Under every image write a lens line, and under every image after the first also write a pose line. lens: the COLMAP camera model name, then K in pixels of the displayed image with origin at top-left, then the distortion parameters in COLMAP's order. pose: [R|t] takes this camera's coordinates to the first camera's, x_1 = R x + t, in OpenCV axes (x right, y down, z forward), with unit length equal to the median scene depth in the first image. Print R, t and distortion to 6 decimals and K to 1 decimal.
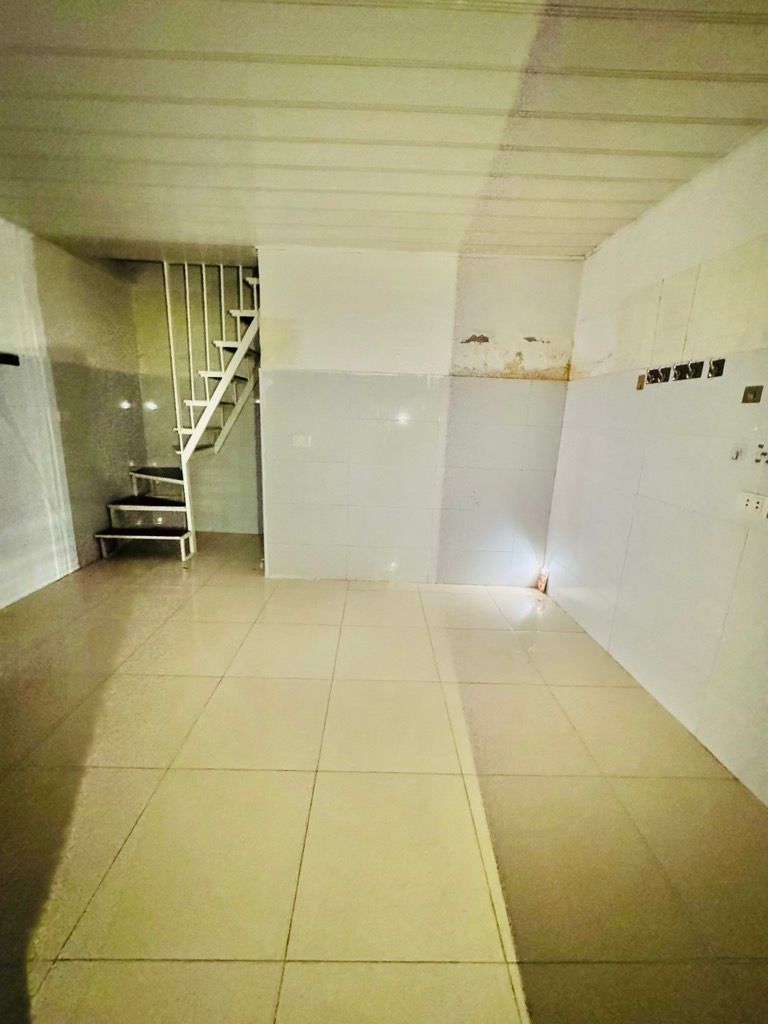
lens RADIAL K [[406.9, 0, 381.8], [0, 406.9, 512.5], [0, 0, 1]] dist [-0.002239, -0.000681]
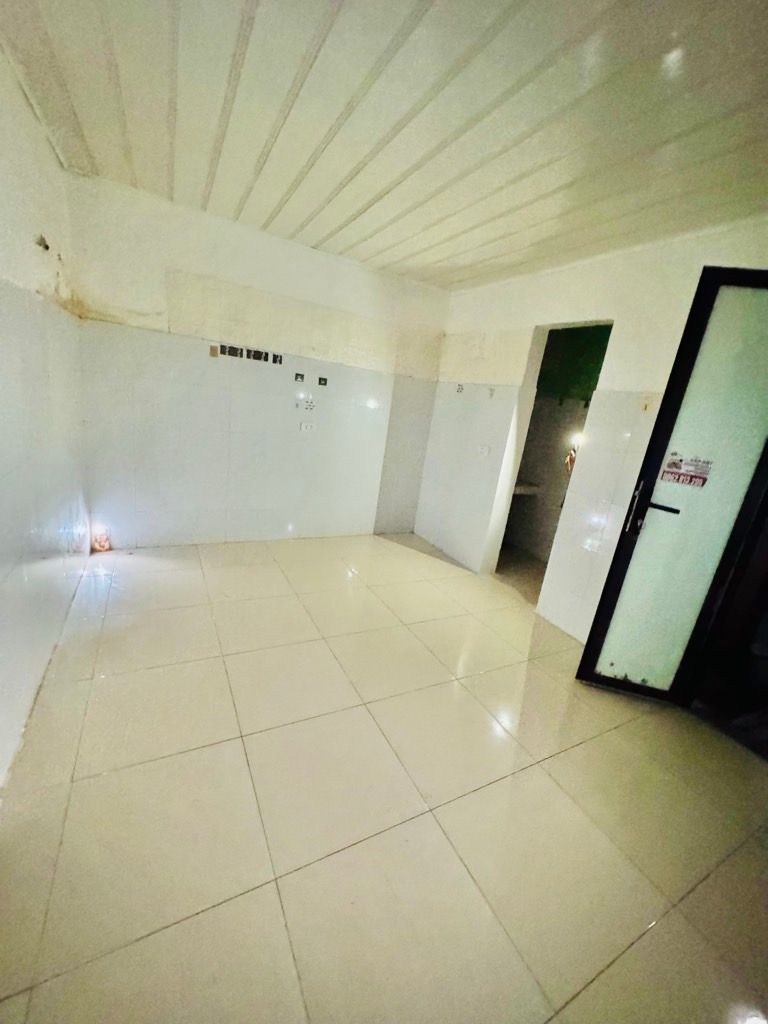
lens RADIAL K [[406.9, 0, 384.1], [0, 406.9, 513.2], [0, 0, 1]] dist [-0.002239, -0.000681]
pose [[-0.445599, -0.333848, 0.830654, -0.703579], [0.057887, 0.915178, 0.398872, -0.242059], [-0.893359, 0.225821, -0.388477, 0.831312]]
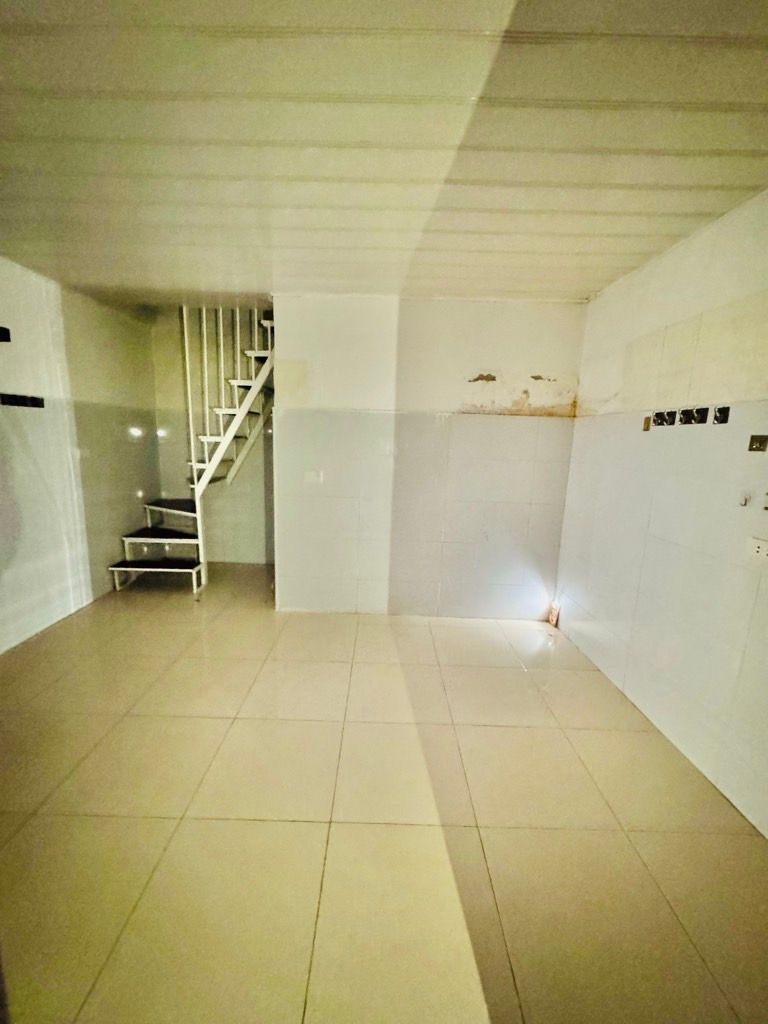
lens RADIAL K [[406.9, 0, 382.2], [0, 406.9, 513.7], [0, 0, 1]] dist [-0.002239, -0.000681]
pose [[0.999868, -0.002380, -0.016102, -0.007804], [0.001602, 0.998838, -0.048170, -0.034124], [0.016198, 0.048138, 0.998709, -0.012478]]
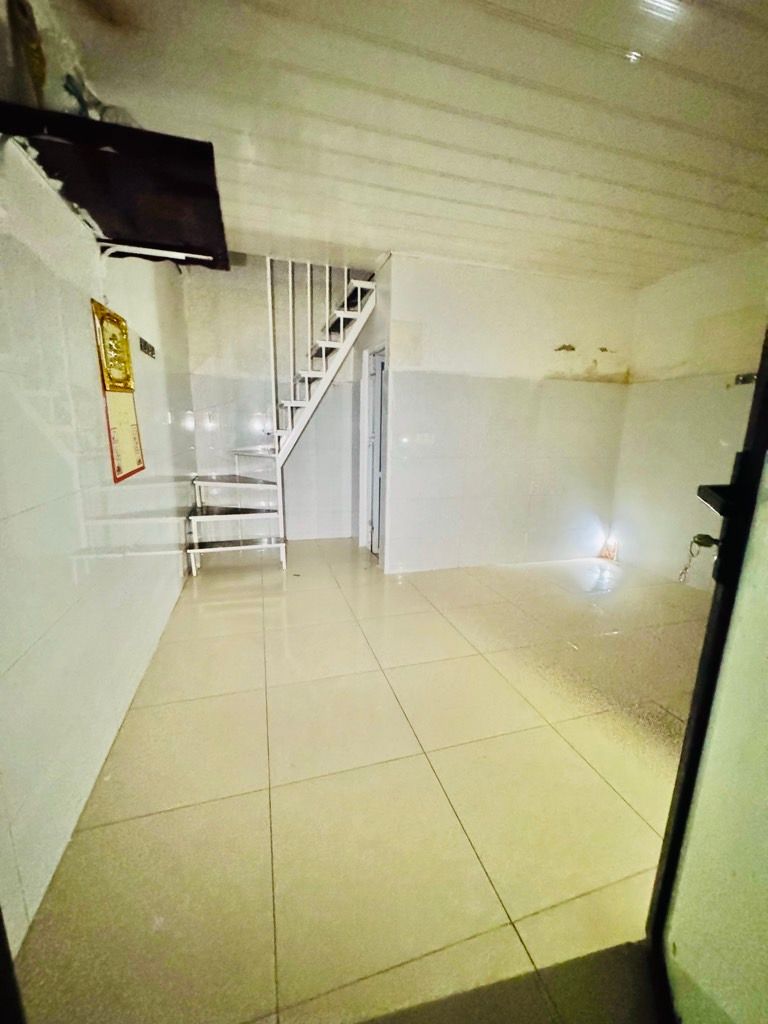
lens RADIAL K [[406.9, 0, 384.9], [0, 406.9, 509.4], [0, 0, 1]] dist [-0.002239, -0.000681]
pose [[0.959587, -0.072093, 0.272022, -0.605694], [0.079828, 0.996656, -0.017459, 0.017421], [-0.269853, 0.038468, 0.962133, 0.028987]]
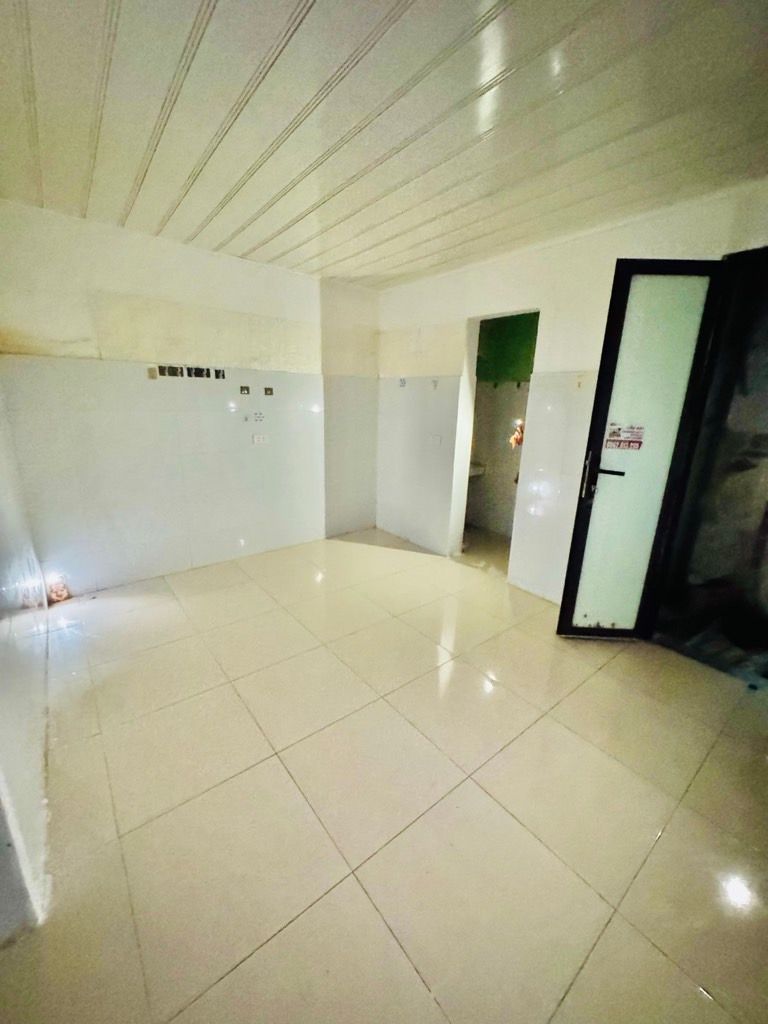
lens RADIAL K [[406.9, 0, 383.8], [0, 406.9, 513.7], [0, 0, 1]] dist [-0.002239, -0.000681]
pose [[-0.607182, -0.264911, 0.749101, -0.683781], [0.137440, 0.893556, 0.427397, -0.270882], [-0.782586, 0.362464, -0.506142, 0.904484]]
